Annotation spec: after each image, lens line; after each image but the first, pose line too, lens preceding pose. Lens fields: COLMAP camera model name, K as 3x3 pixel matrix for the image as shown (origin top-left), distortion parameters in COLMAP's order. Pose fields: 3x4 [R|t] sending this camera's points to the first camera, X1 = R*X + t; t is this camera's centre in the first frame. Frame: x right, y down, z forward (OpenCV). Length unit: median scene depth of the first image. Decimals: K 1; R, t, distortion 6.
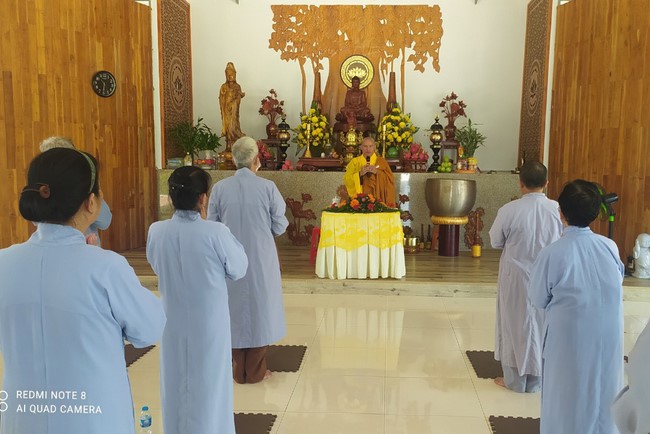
lens RADIAL K [[667.5, 0, 356.3], [0, 667.5, 218.4], [0, 0, 1]] dist [0.124101, 0.000637]
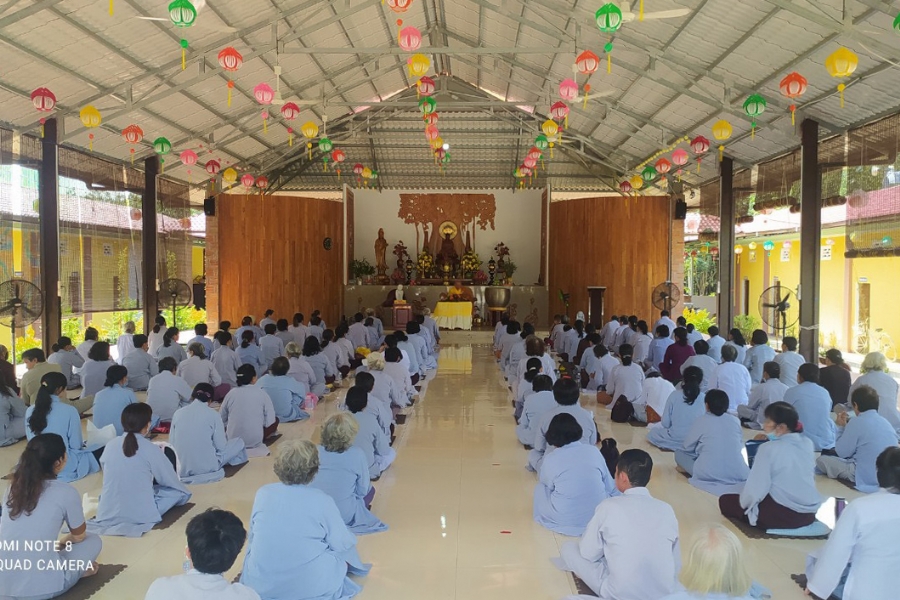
lens RADIAL K [[810.2, 0, 450.0], [0, 810.2, 300.0], [0, 0, 1]] dist [0.003978, 0.000470]
pose [[0.999578, -0.006712, 0.028267, -0.056757], [0.008590, 0.997727, -0.066843, 0.110742], [-0.027754, 0.067058, 0.997363, -1.144496]]
